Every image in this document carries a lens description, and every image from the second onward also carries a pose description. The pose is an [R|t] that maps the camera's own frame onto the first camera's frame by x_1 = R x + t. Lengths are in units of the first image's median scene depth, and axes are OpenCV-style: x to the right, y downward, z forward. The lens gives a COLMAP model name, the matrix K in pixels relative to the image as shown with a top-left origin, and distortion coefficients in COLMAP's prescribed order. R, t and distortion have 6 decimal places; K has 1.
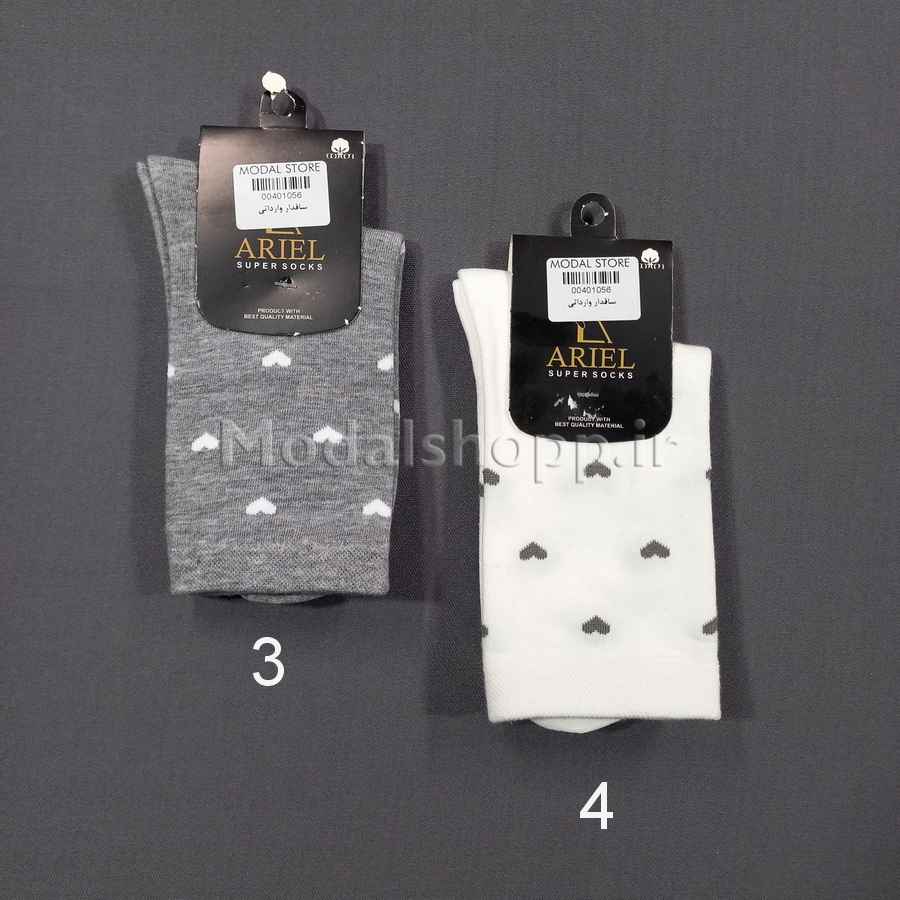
lens RADIAL K [[4142.7, 0, 450.0], [0, 4142.7, 450.0], [0, 0, 1]] dist [0.206293, -55.900711]
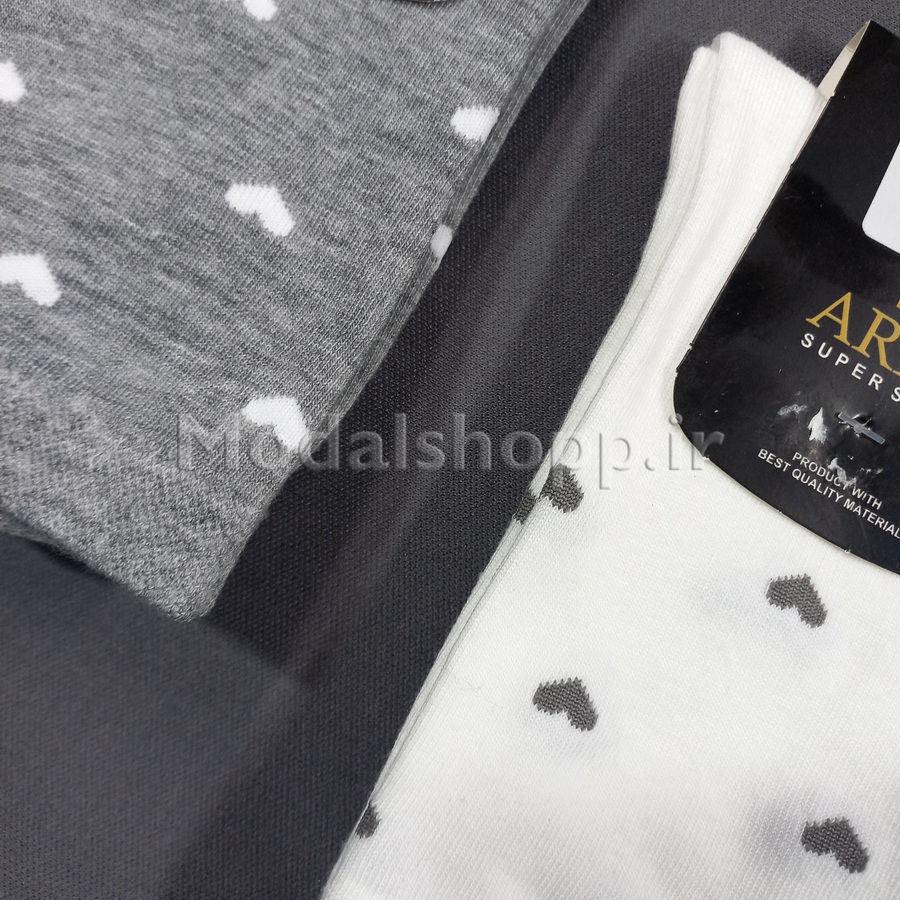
lens RADIAL K [[4142.7, 0, 450.0], [0, 4142.7, 450.0], [0, 0, 1]] dist [0.206293, -55.900711]
pose [[0.876390, 0.481600, -0.001089, -0.001388], [-0.481601, 0.876383, -0.003626, 0.009985], [-0.000791, 0.003702, 0.999993, 0.587848]]
